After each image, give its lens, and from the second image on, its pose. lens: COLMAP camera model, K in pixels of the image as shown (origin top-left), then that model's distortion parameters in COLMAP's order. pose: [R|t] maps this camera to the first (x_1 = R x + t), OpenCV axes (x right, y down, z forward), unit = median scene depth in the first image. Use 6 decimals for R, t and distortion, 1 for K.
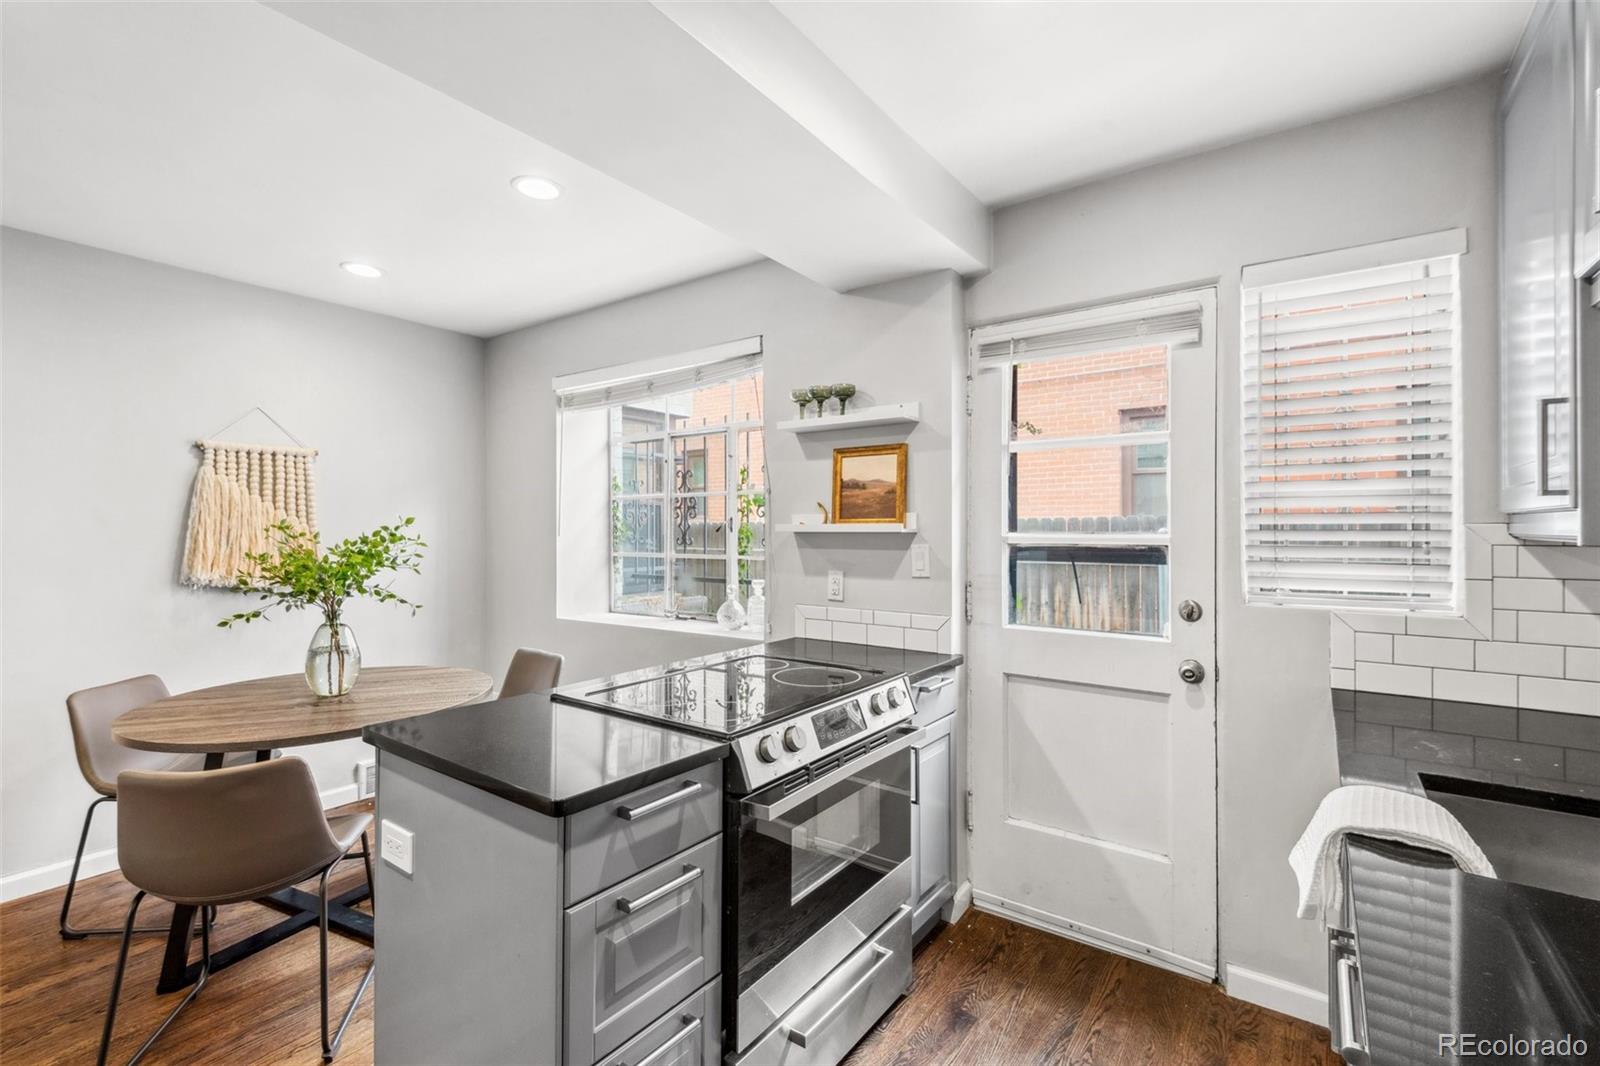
lens RADIAL K [[710.1, 0, 812.5], [0, 710.1, 537.7], [0, 0, 1]] dist [0.011659, -0.006581]
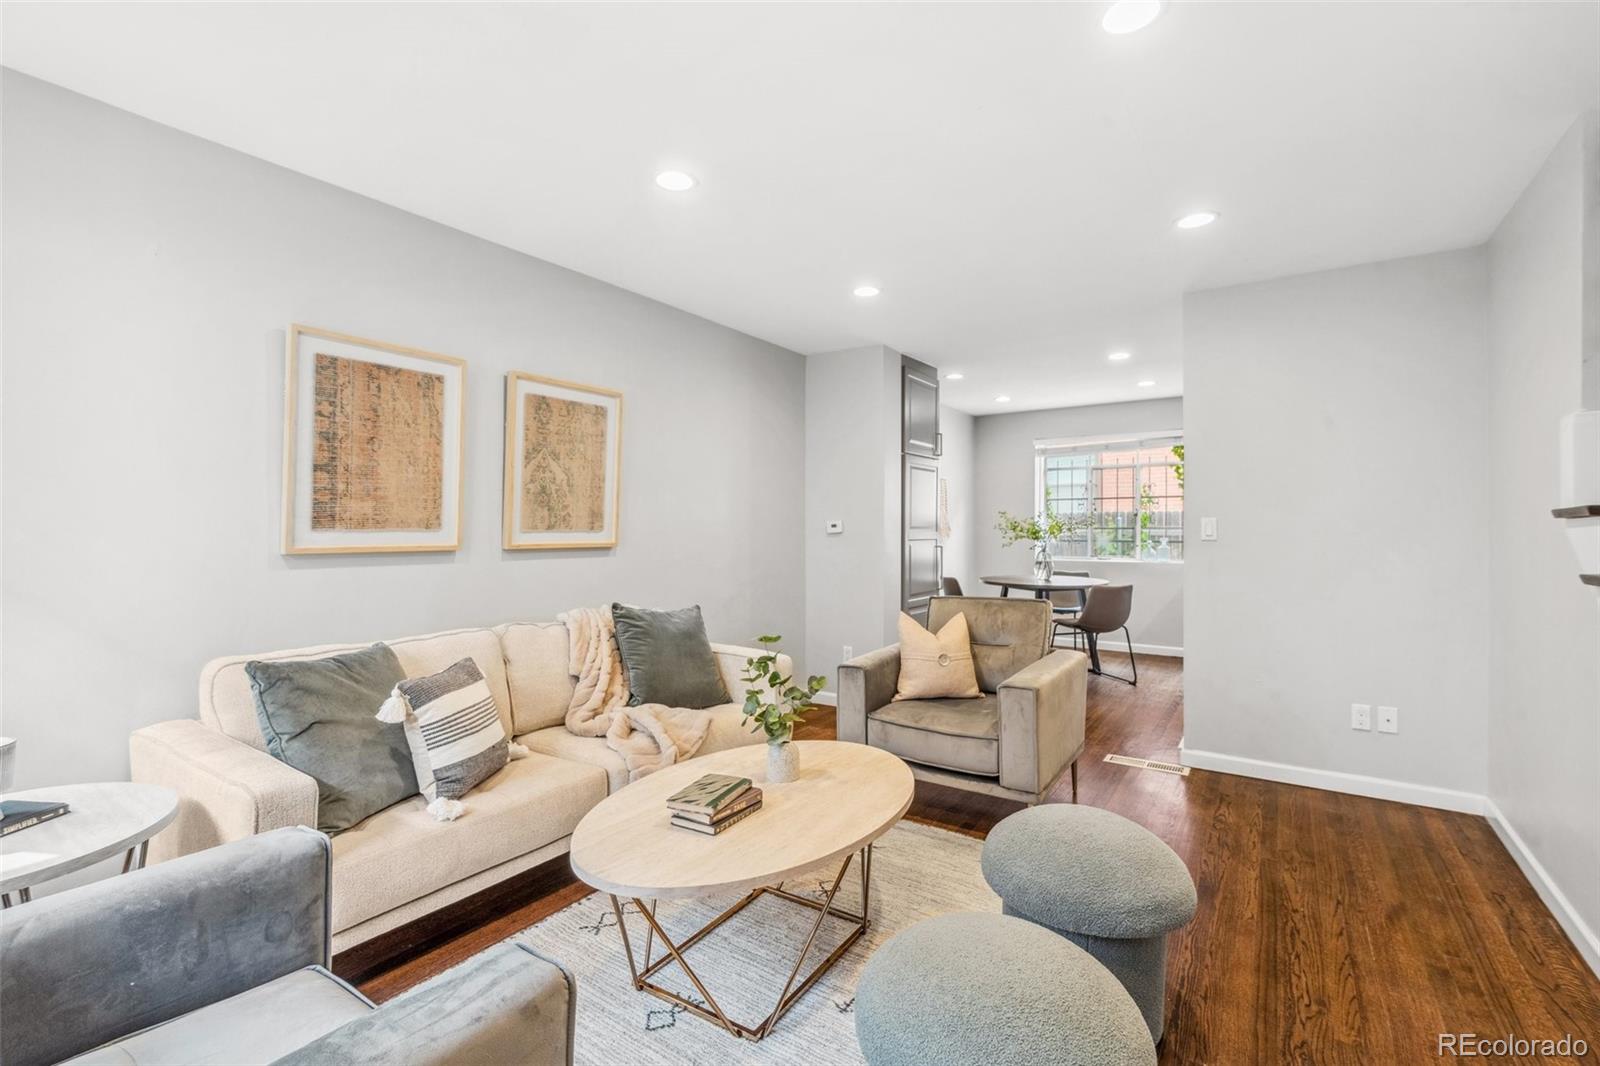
lens RADIAL K [[710.1, 0, 794.2], [0, 710.1, 528.8], [0, 0, 1]] dist [0.011659, -0.006581]
pose [[0.999976, -0.002853, 0.006381, -1.437772], [0.002909, 0.999958, -0.008705, 0.054805], [-0.006356, 0.008724, 0.999942, -1.364606]]
